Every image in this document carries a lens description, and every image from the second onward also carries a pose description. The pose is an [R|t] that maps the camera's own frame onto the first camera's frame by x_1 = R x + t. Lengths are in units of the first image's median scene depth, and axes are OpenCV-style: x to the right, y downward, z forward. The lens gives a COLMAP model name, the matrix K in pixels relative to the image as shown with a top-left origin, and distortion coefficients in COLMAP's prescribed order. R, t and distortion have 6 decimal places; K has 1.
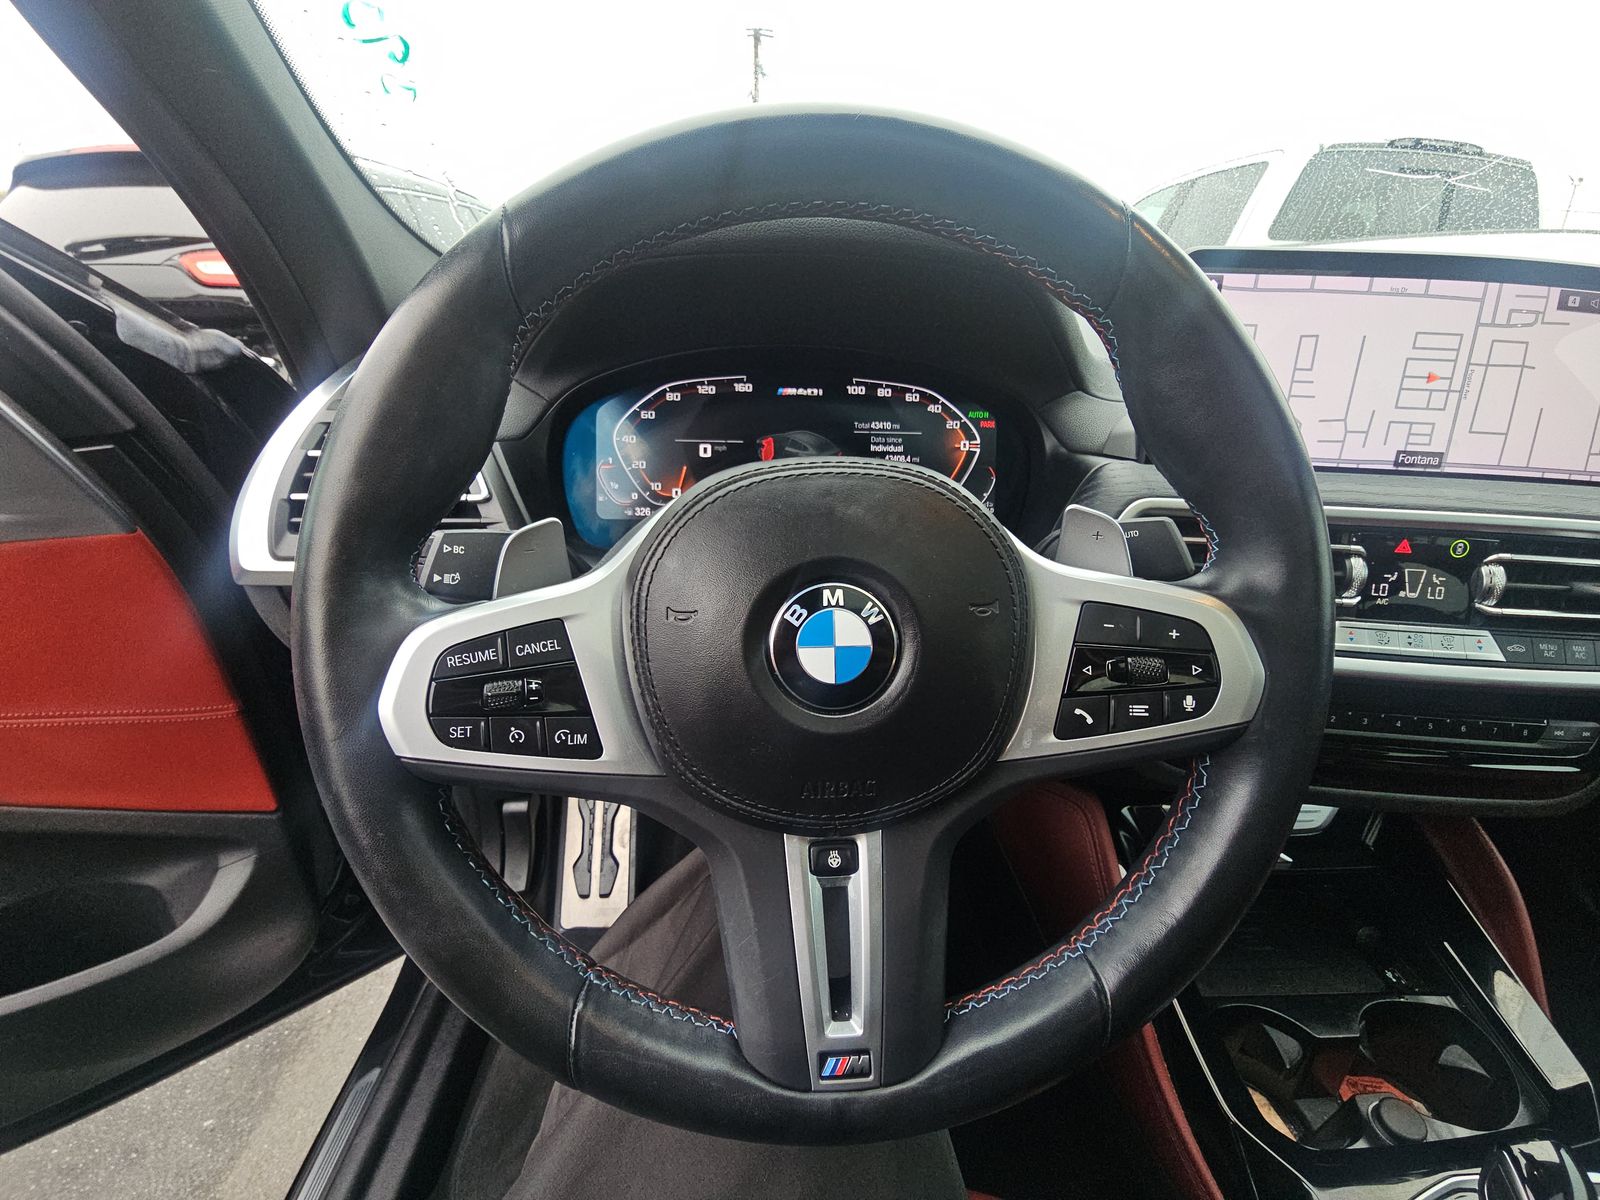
lens RADIAL K [[636.9, 0, 805.4], [0, 636.9, 592.6], [0, 0, 1]] dist [0.015344, -0.017966]
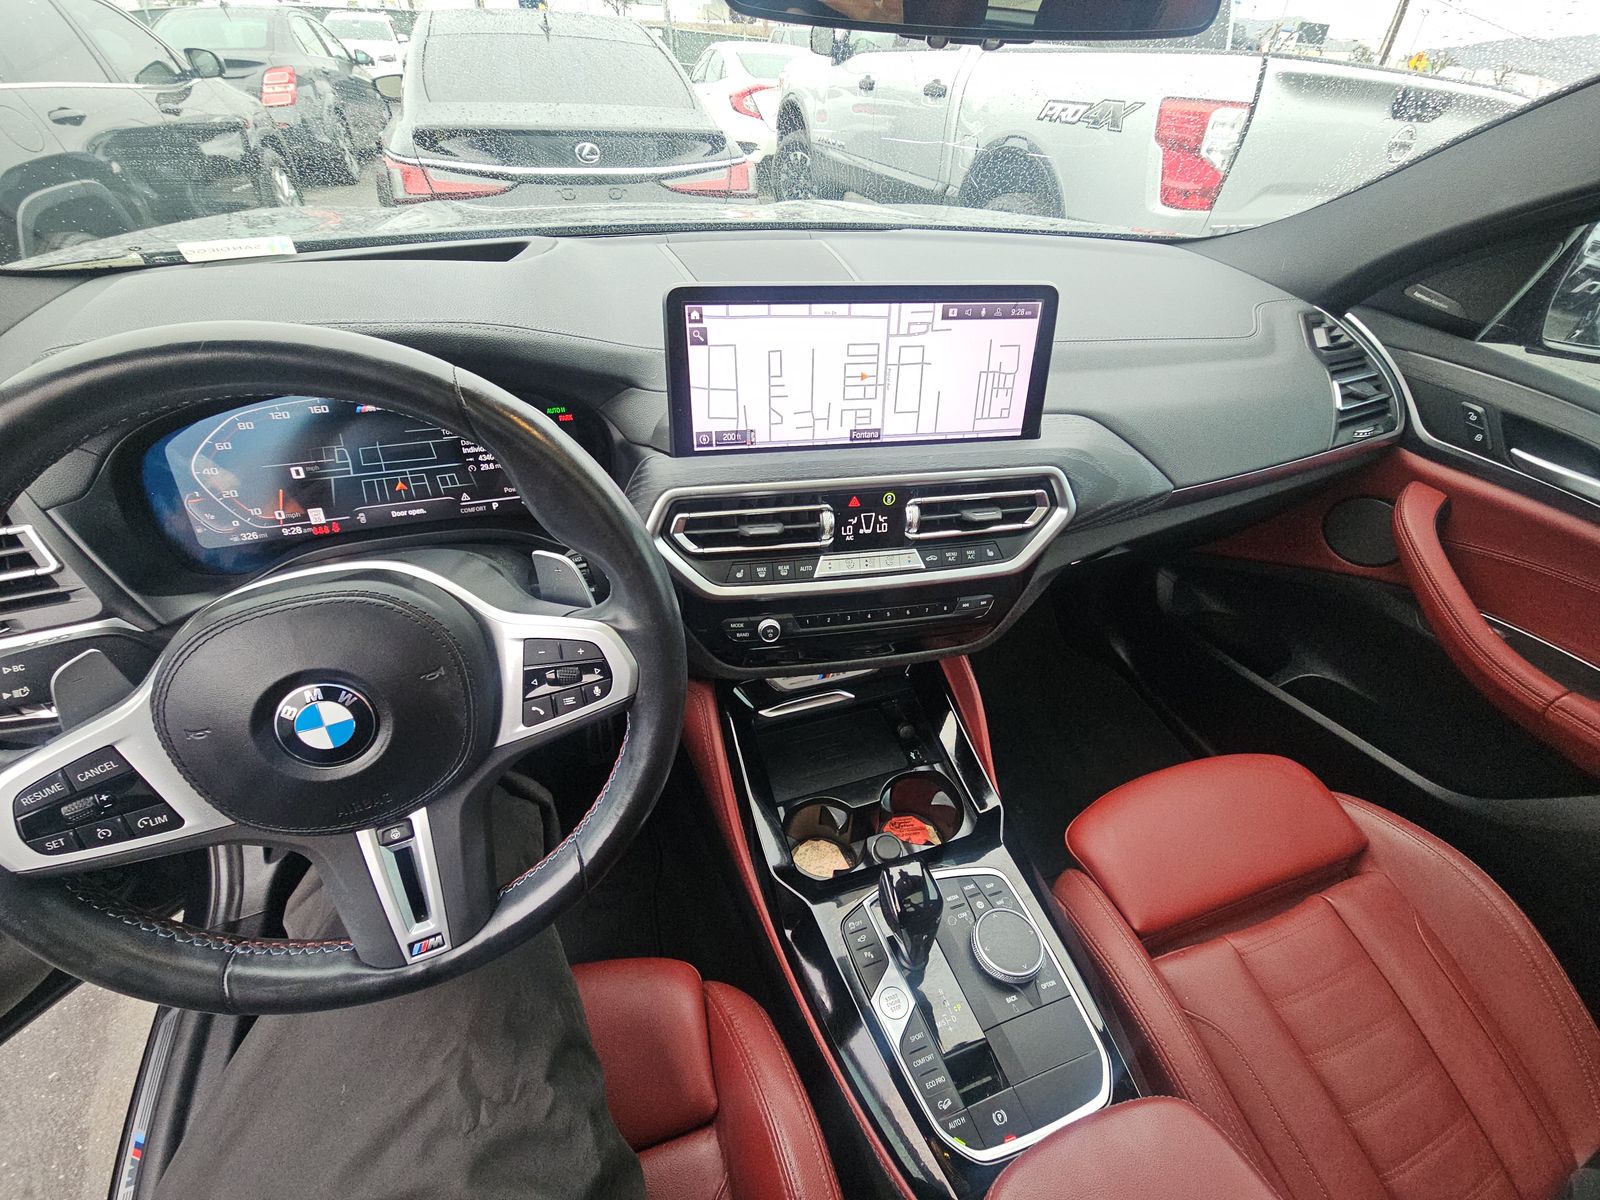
lens RADIAL K [[651.9, 0, 804.7], [0, 651.9, 606.1], [0, 0, 1]] dist [-0.000054, 0.000328]
pose [[0.953080, -0.176569, 0.245891, 0.417696], [0.106399, 0.955837, 0.273961, -0.257226], [-0.283404, -0.234944, 0.929776, -0.391303]]
